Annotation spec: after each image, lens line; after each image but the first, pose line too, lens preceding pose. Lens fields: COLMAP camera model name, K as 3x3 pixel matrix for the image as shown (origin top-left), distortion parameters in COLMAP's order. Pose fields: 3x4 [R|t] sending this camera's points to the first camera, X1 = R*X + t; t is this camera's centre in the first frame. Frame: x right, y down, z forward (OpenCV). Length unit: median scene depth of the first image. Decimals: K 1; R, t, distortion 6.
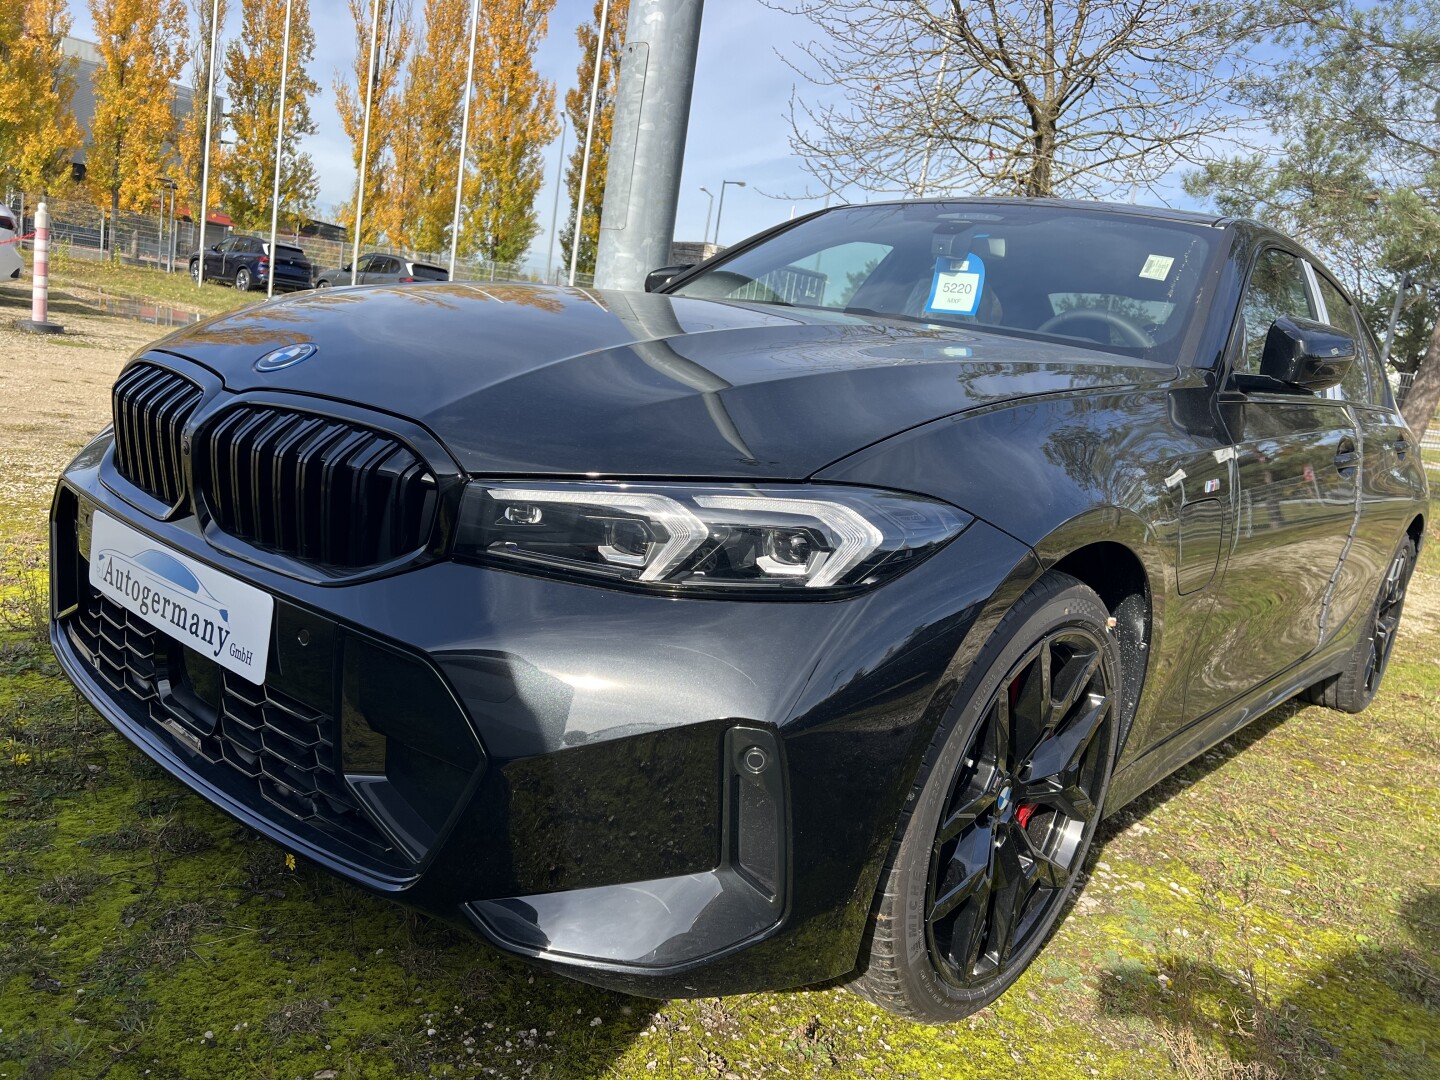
lens RADIAL K [[1092.5, 0, 718.4], [0, 1092.5, 544.4], [0, 0, 1]] dist [0.055378, -0.067986]
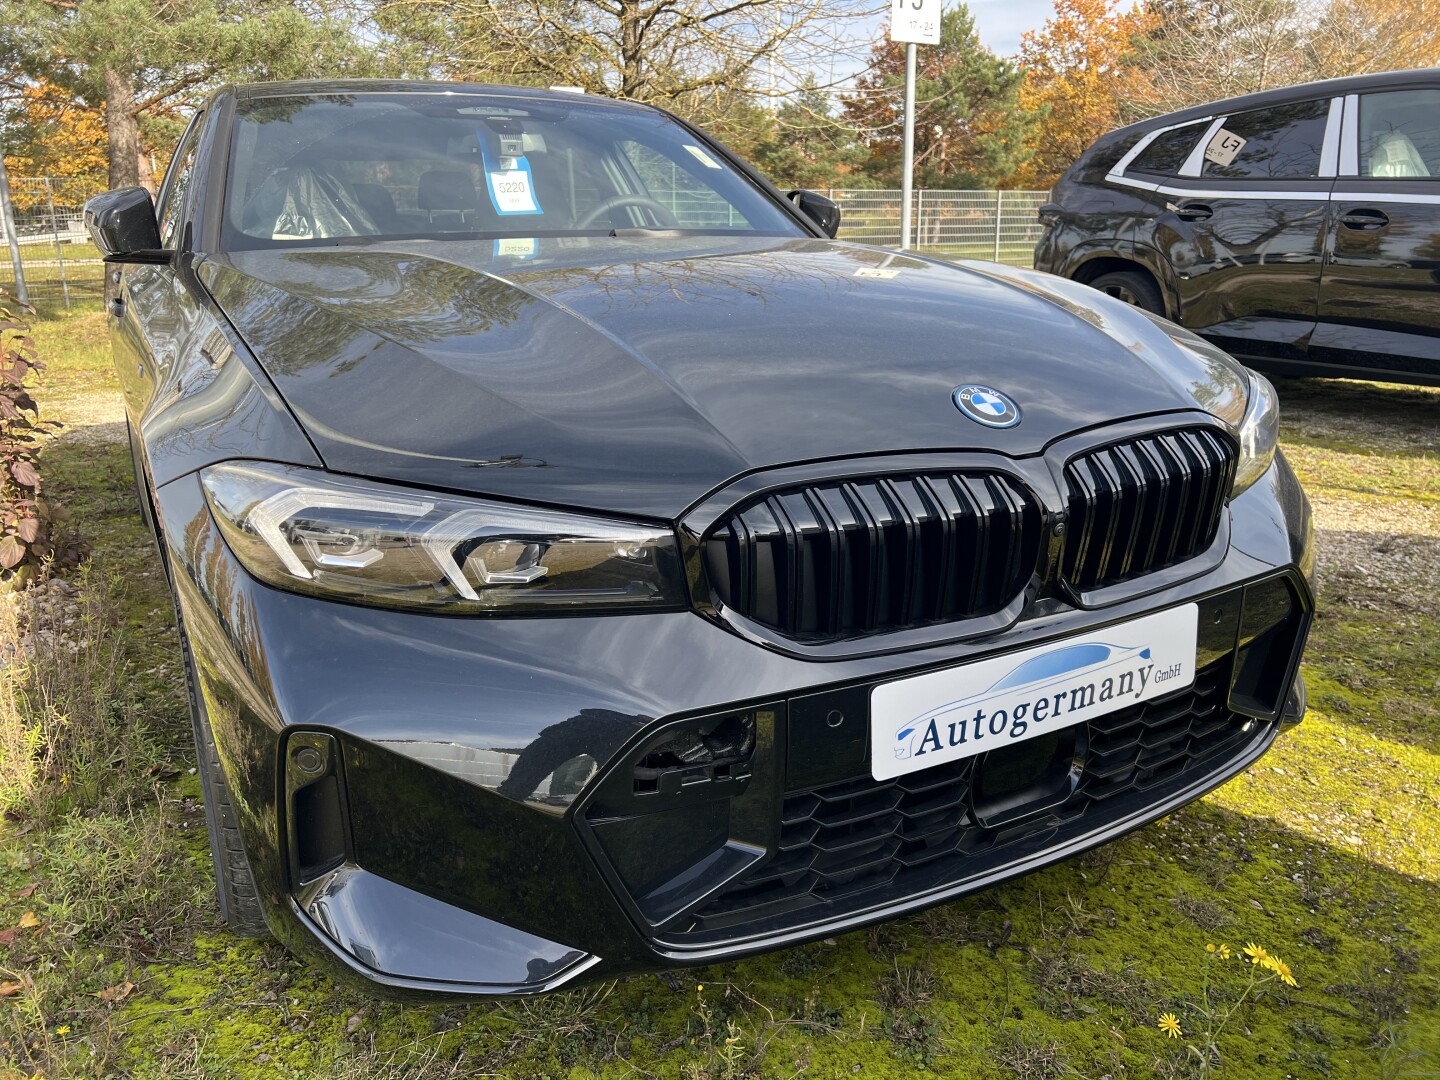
lens RADIAL K [[1092.5, 0, 713.8], [0, 1092.5, 528.9], [0, 0, 1]] dist [0.055378, -0.067986]
pose [[0.341658, -0.390658, 0.854784, -1.029830], [0.239314, 0.915697, 0.322843, -0.340214], [-0.908845, 0.094260, 0.406345, 0.686150]]
